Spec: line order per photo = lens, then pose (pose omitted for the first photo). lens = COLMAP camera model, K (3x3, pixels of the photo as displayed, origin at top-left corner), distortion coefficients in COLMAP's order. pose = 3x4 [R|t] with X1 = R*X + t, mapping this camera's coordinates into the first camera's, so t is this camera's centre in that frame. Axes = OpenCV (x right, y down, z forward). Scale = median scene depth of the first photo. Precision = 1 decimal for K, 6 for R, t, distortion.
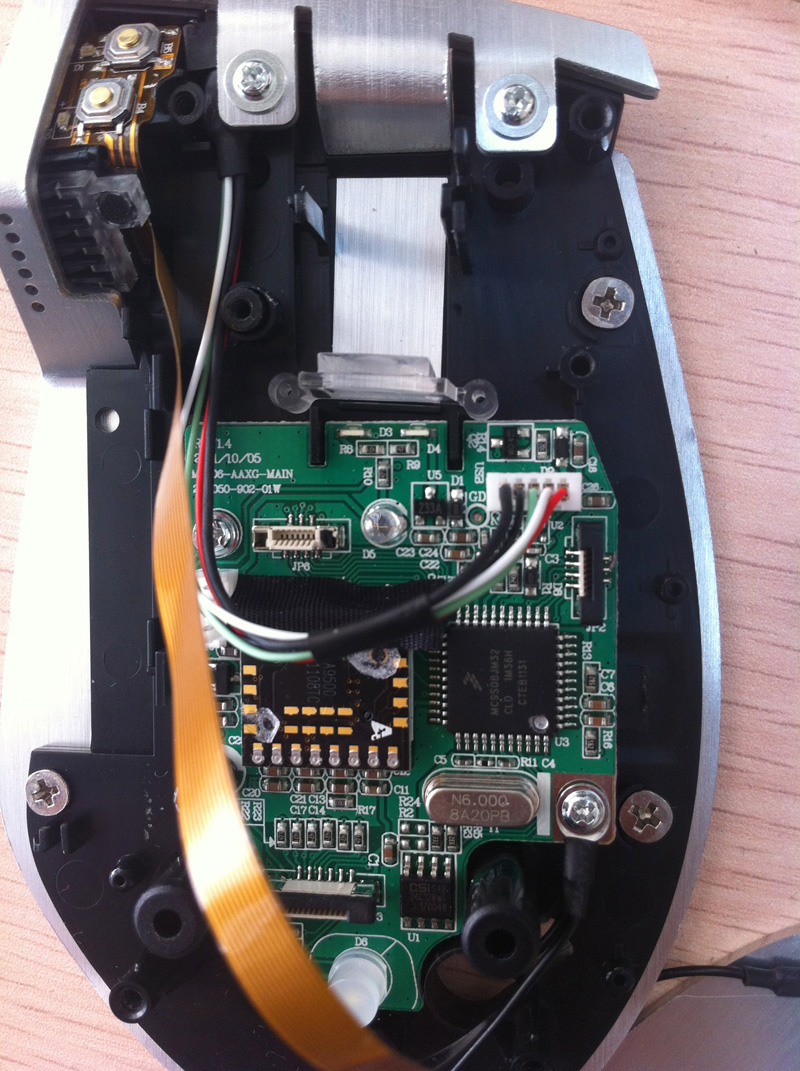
lens RADIAL K [[1021.2, 0, 400.0], [0, 1021.2, 535.5], [0, 0, 1]] dist [0.012156, -0.184673]
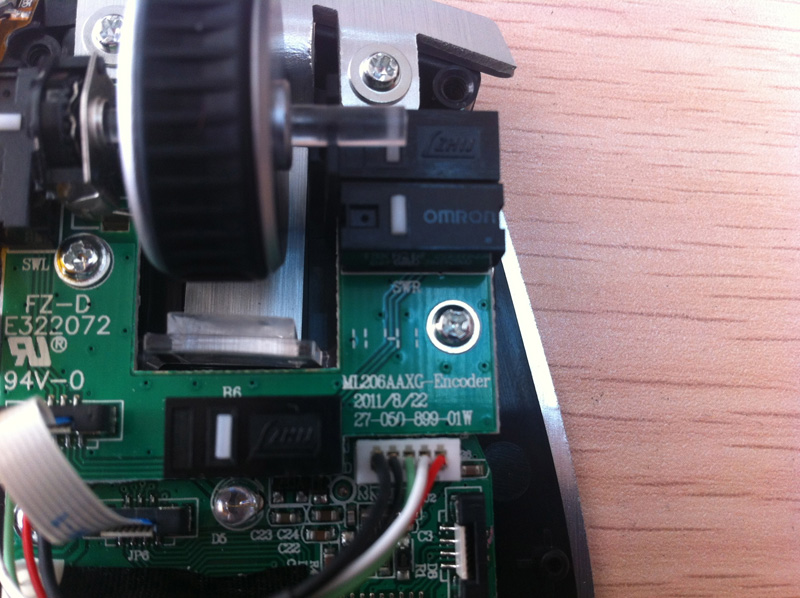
lens RADIAL K [[762.8, 0, 400.0], [0, 762.8, 299.0], [0, 0, 1]] dist [0.012156, -0.184673]
pose [[0.978995, 0.020321, 0.202867, -0.015392], [0.034131, 0.964643, -0.261339, -0.004256], [-0.201005, 0.262774, 0.943688, 0.306252]]
